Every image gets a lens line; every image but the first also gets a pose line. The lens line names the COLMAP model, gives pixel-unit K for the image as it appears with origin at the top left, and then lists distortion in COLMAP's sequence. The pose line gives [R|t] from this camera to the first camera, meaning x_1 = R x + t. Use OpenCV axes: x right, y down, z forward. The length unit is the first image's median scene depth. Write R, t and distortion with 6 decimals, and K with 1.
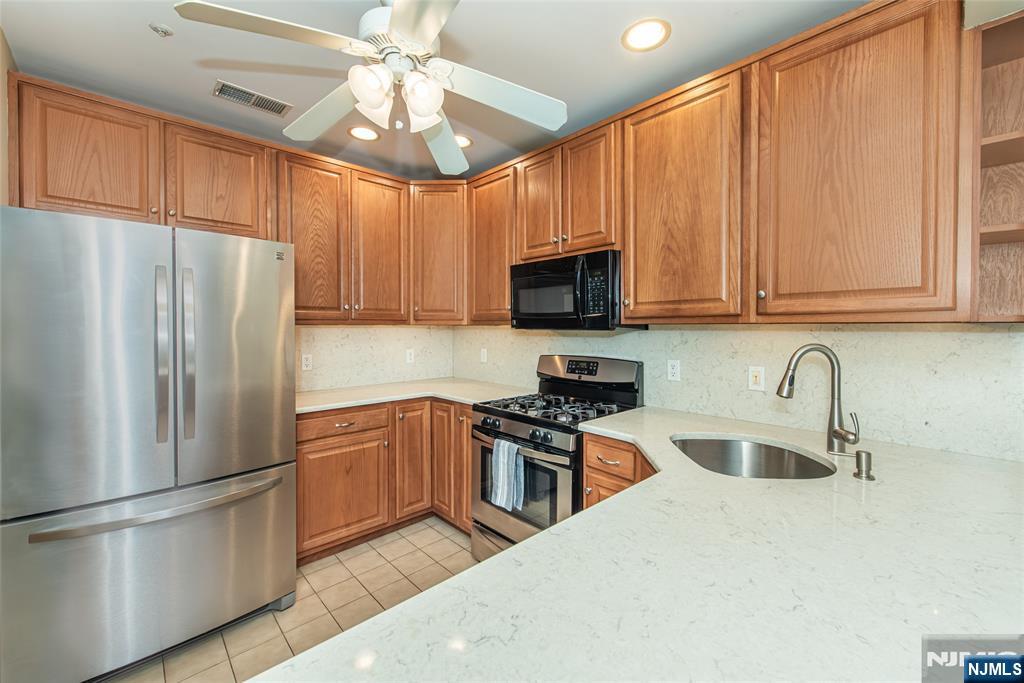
lens RADIAL K [[406.8, 0, 503.4], [0, 406.8, 333.1], [0, 0, 1]] dist [0.002441, -0.001905]
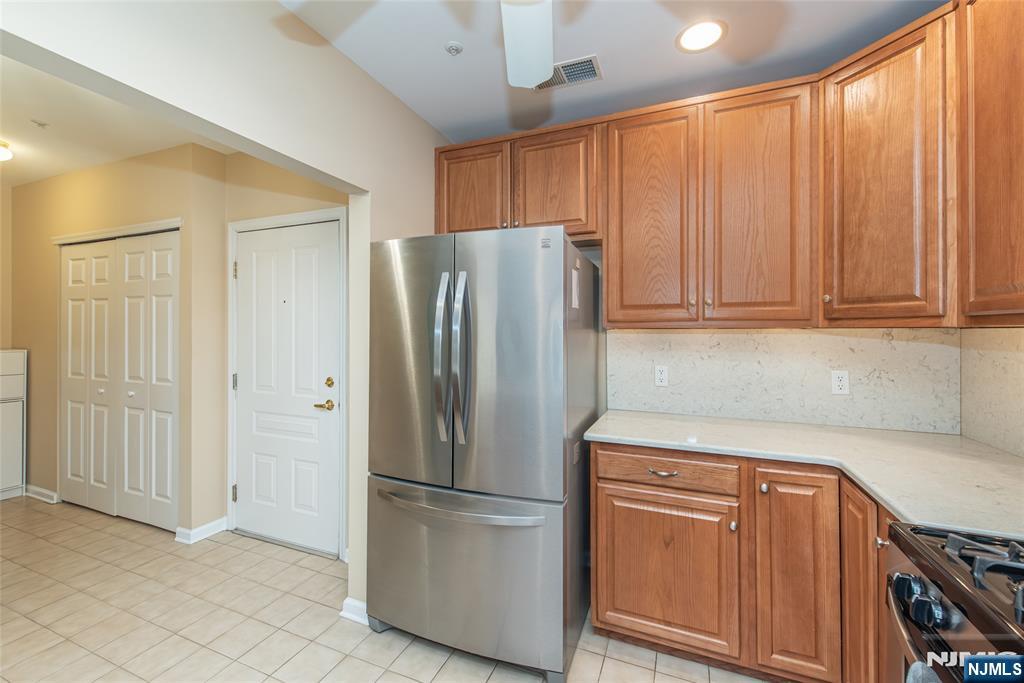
lens RADIAL K [[406.8, 0, 515.1], [0, 406.8, 330.0], [0, 0, 1]] dist [0.002441, -0.001905]
pose [[0.437611, -0.003785, -0.899156, 0.115034], [-0.015131, 0.999819, -0.011573, -0.004790], [0.899037, 0.018669, 0.437475, 0.451554]]
